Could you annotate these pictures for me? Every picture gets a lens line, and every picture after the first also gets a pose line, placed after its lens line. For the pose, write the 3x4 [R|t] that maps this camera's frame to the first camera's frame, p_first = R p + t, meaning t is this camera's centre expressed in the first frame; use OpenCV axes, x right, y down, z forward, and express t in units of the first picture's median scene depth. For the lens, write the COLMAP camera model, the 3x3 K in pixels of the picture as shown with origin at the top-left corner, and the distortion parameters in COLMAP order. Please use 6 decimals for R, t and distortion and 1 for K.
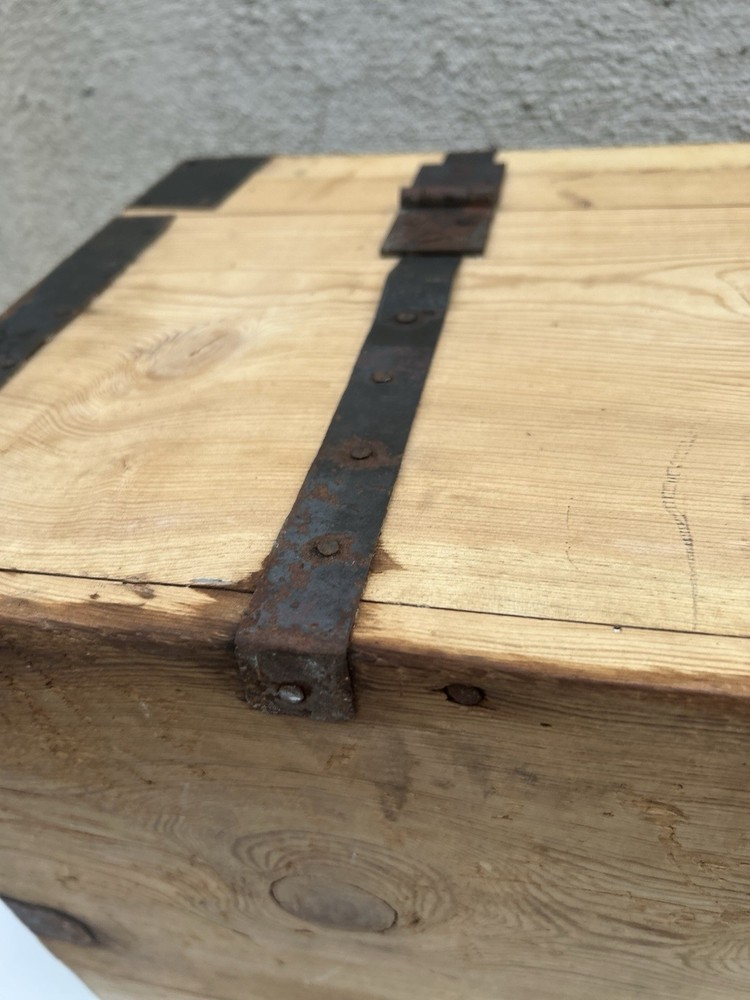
lens RADIAL K [[756.5, 0, 388.3], [0, 756.5, 500.8], [0, 0, 1]] dist [0.050759, -0.071730]
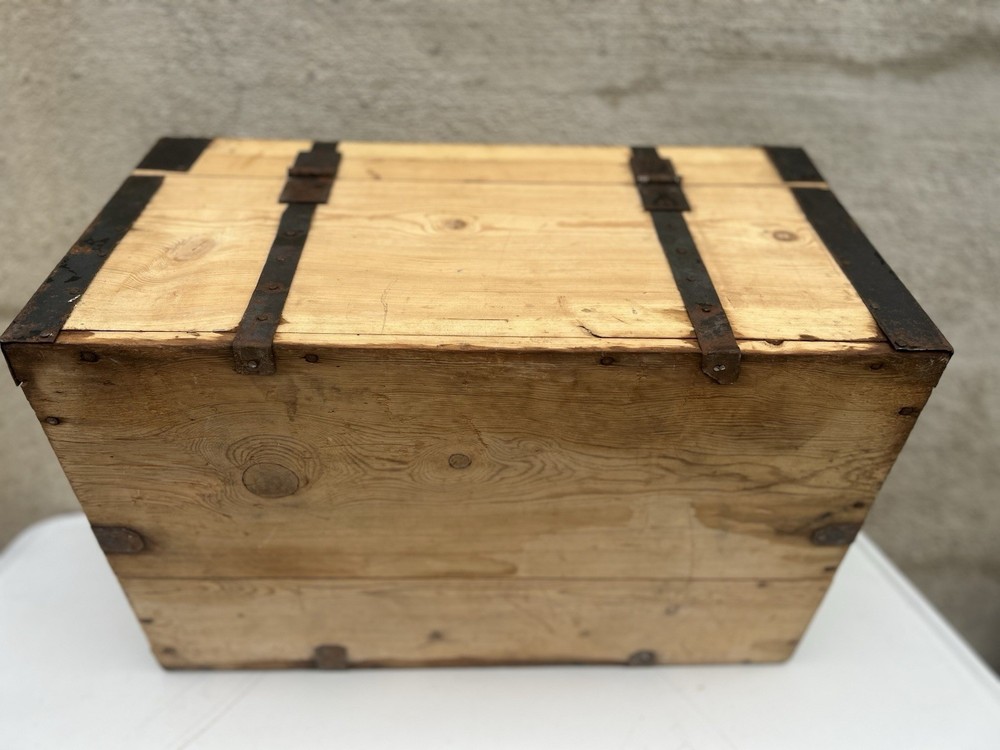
lens RADIAL K [[756.5, 0, 513.5], [0, 756.5, 370.9], [0, 0, 1]] dist [0.050759, -0.071730]
pose [[0.964849, -0.050000, 0.258003, 0.061787], [0.054173, 0.998490, -0.009086, 0.247885], [-0.257159, 0.022743, 0.966101, -1.478449]]
